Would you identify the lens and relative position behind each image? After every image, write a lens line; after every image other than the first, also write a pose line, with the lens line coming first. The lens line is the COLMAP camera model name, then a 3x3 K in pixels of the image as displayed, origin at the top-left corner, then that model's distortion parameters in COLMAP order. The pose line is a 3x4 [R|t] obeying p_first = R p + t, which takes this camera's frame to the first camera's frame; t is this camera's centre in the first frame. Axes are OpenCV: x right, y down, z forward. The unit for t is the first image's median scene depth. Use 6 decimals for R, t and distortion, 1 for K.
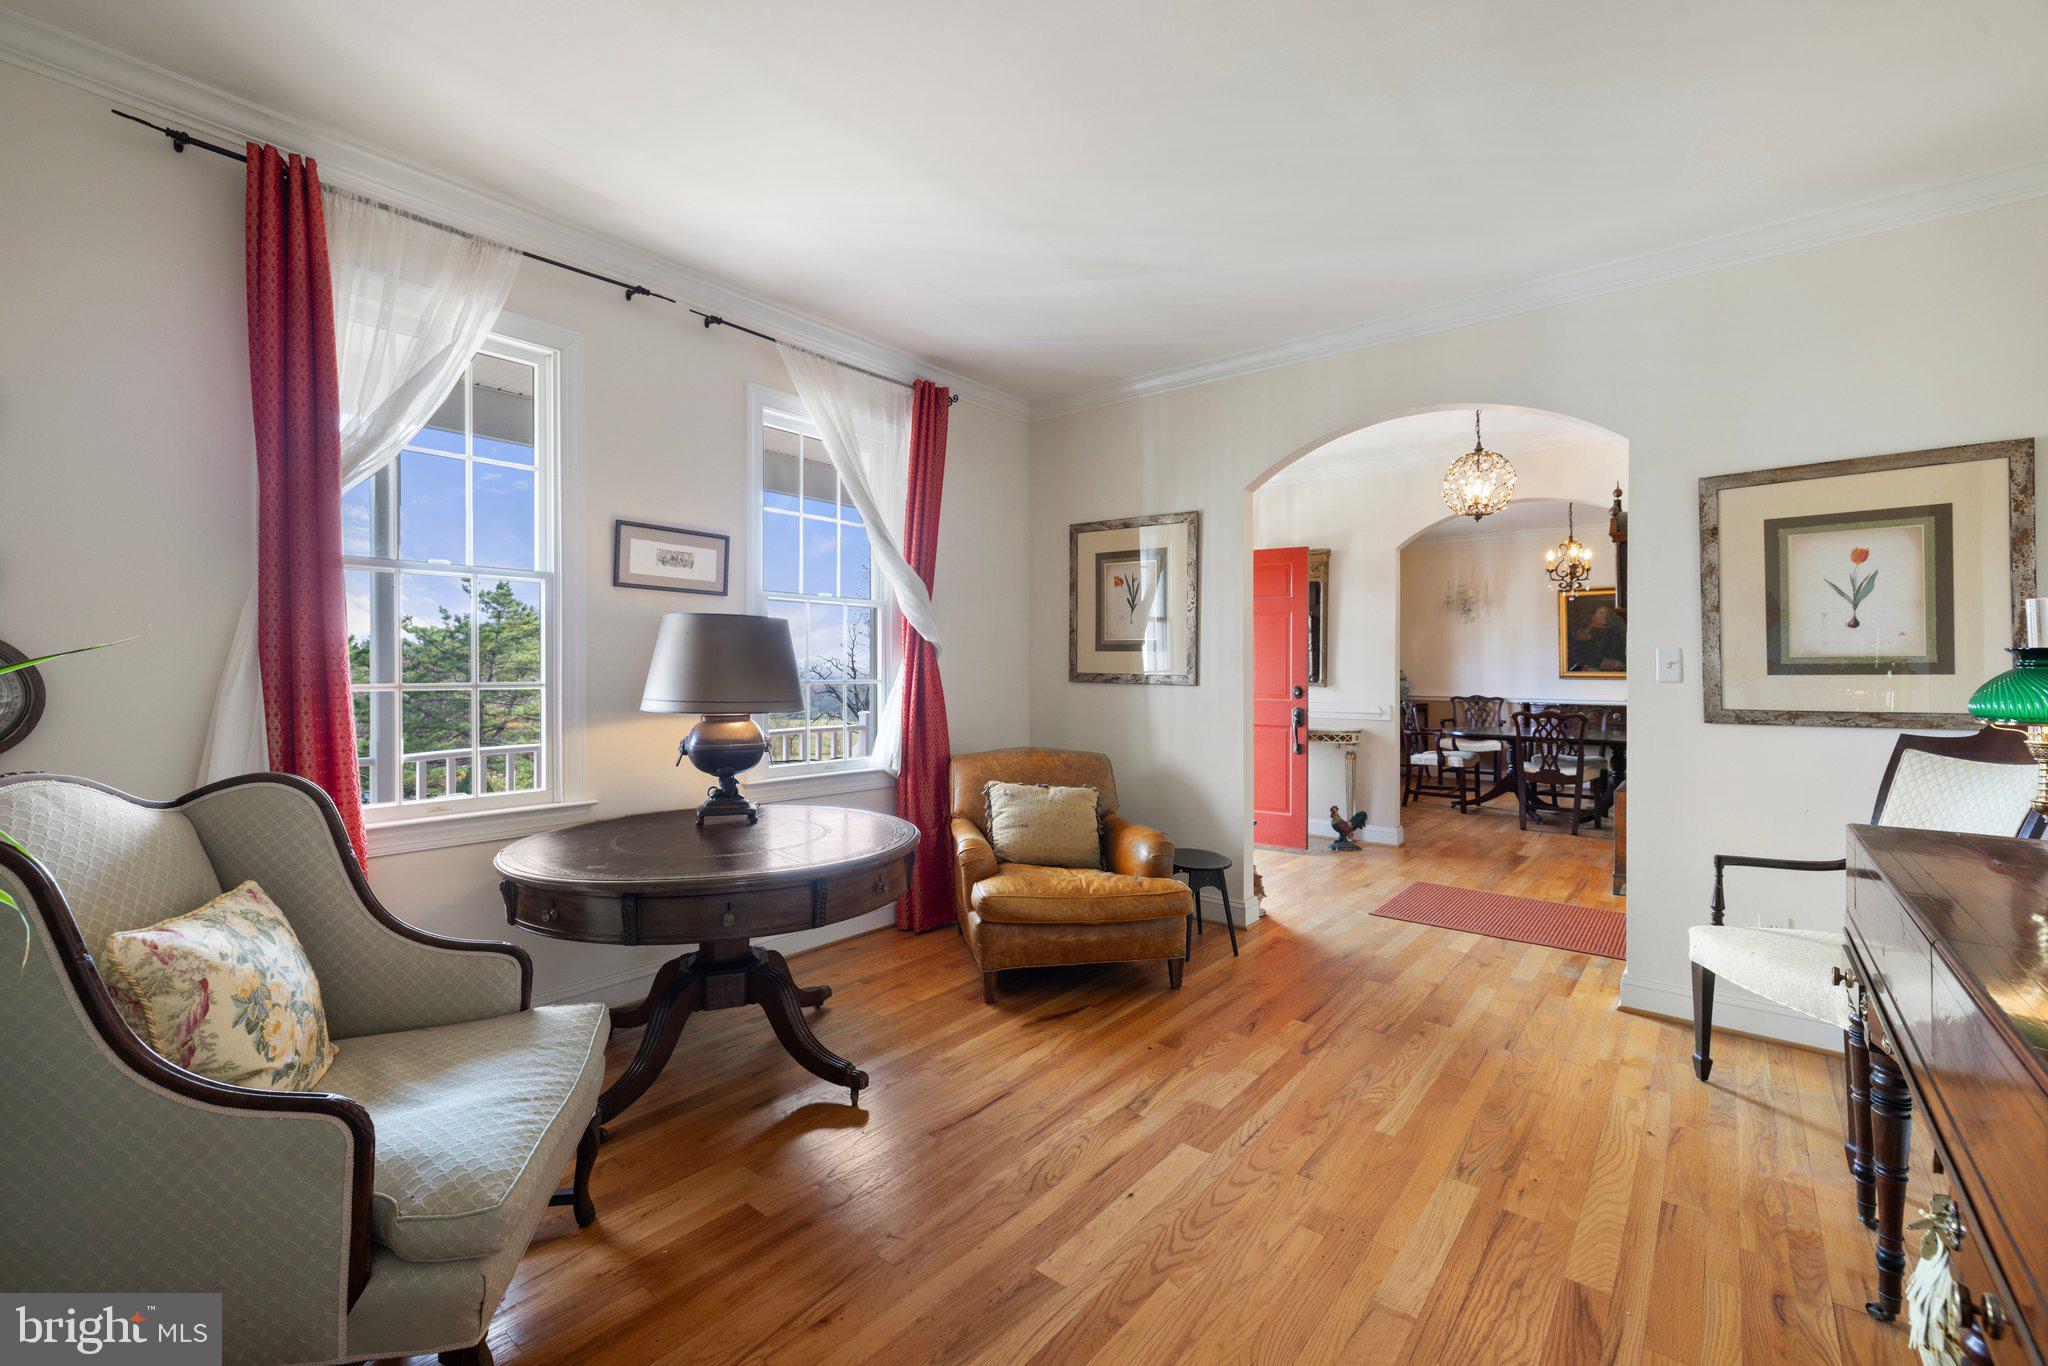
lens RADIAL K [[869.5, 0, 963.3], [0, 869.5, 658.8], [0, 0, 1]] dist [0.003899, 0.000483]
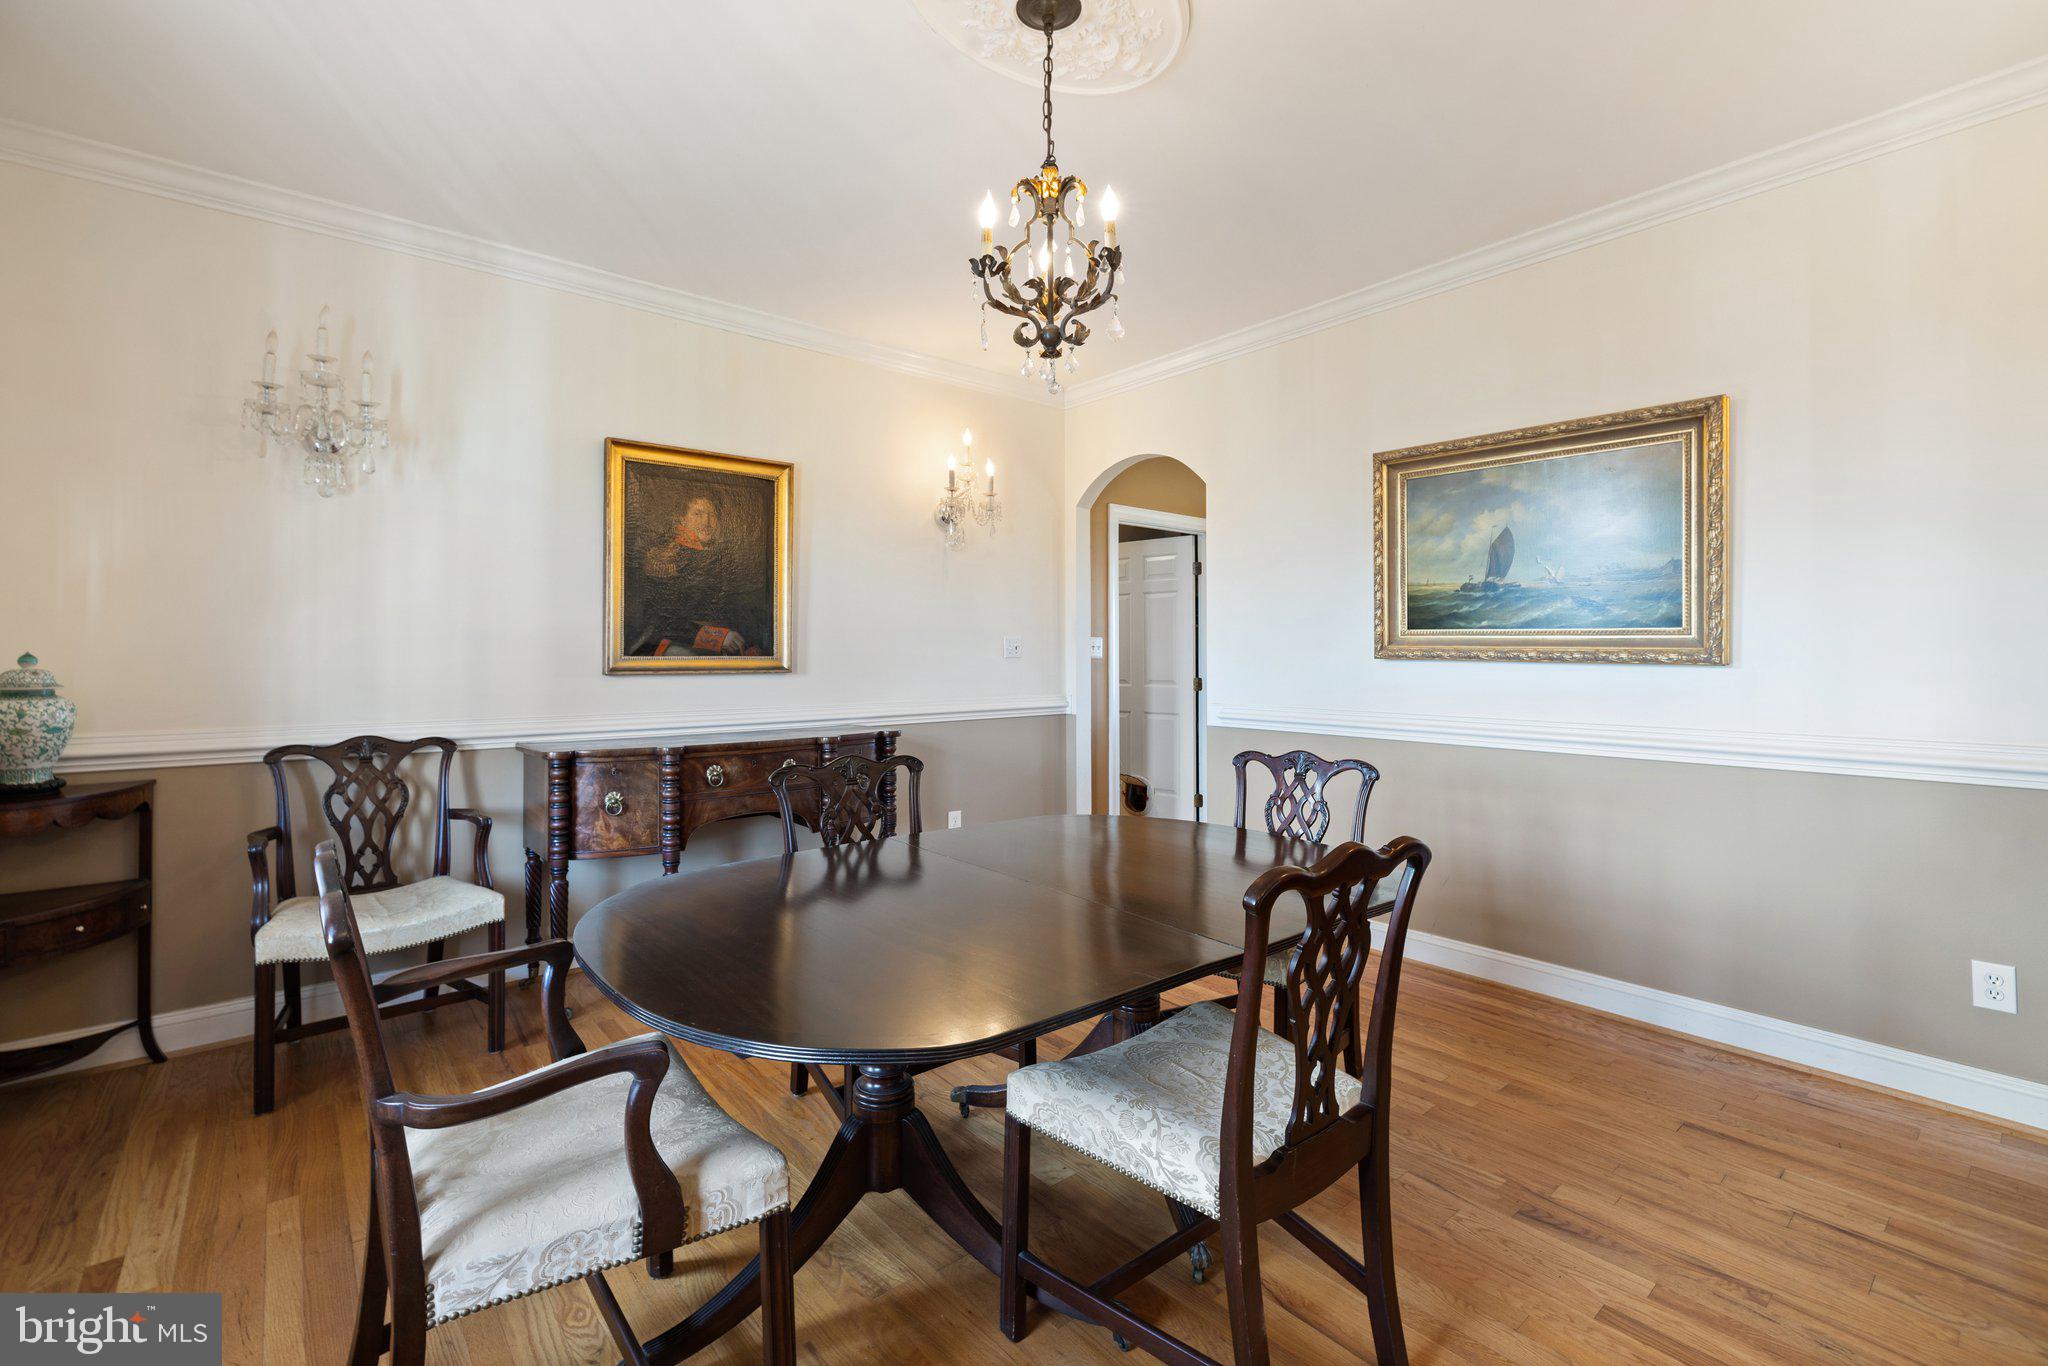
lens RADIAL K [[869.5, 0, 996.9], [0, 869.5, 646.8], [0, 0, 1]] dist [0.003899, 0.000483]
pose [[0.144602, 0.006606, 0.989468, 0.340559], [-0.006891, 0.999960, -0.005669, 0.011475], [-0.989466, -0.005998, 0.144642, 0.783940]]
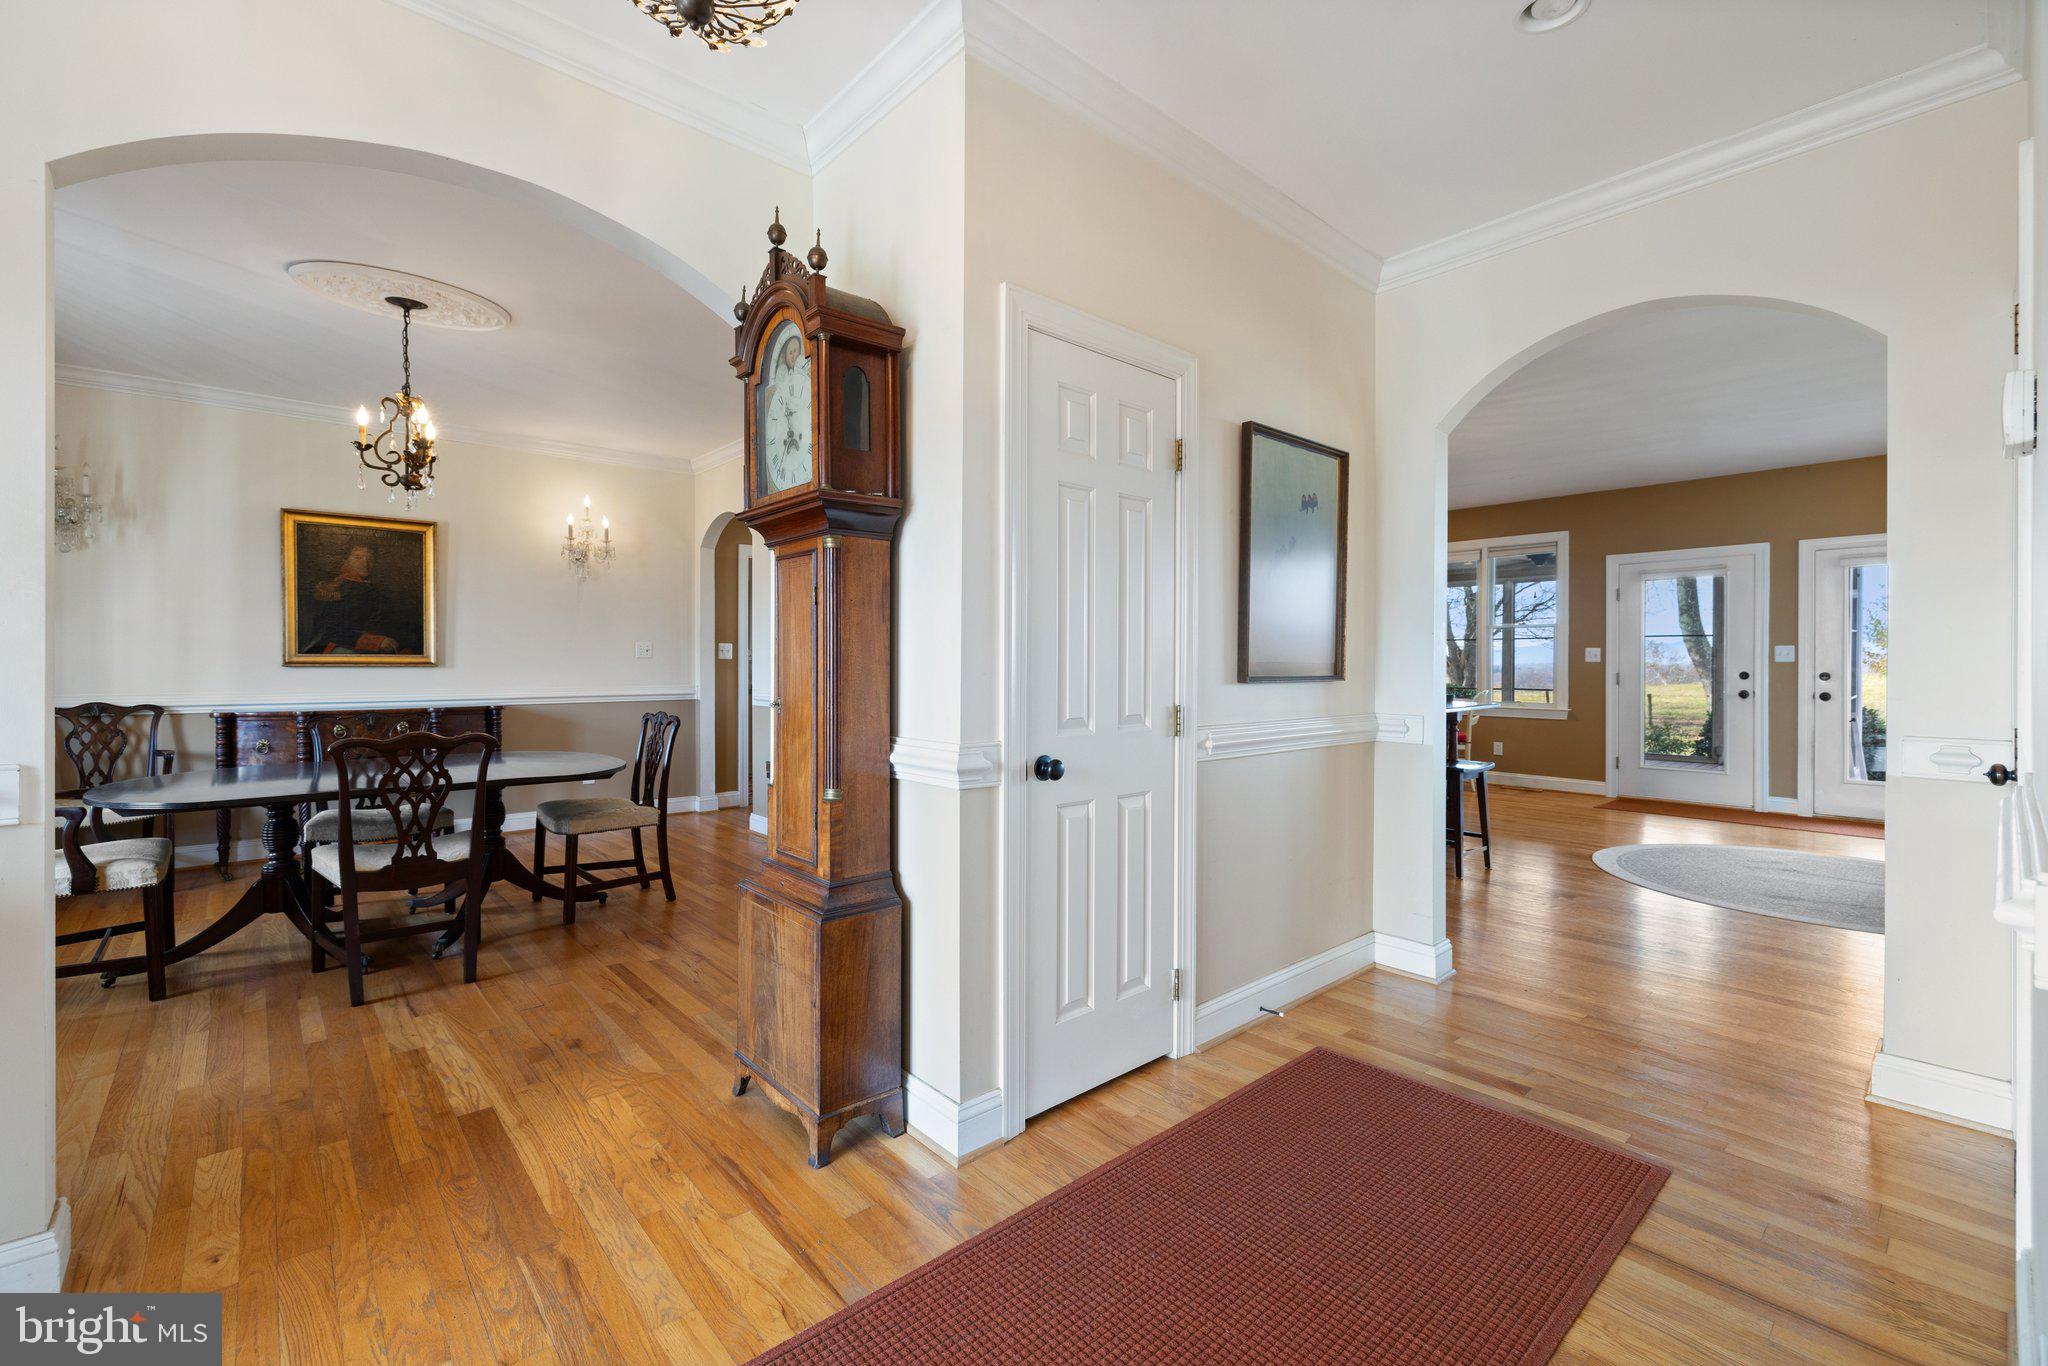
lens RADIAL K [[869.5, 0, 1008.7], [0, 869.5, 671.2], [0, 0, 1]] dist [0.003899, 0.000483]
pose [[0.123789, -0.010775, 0.992250, 0.184288], [-0.010971, 0.999865, 0.012226, 0.013763], [-0.992248, -0.012399, 0.123654, 0.467252]]
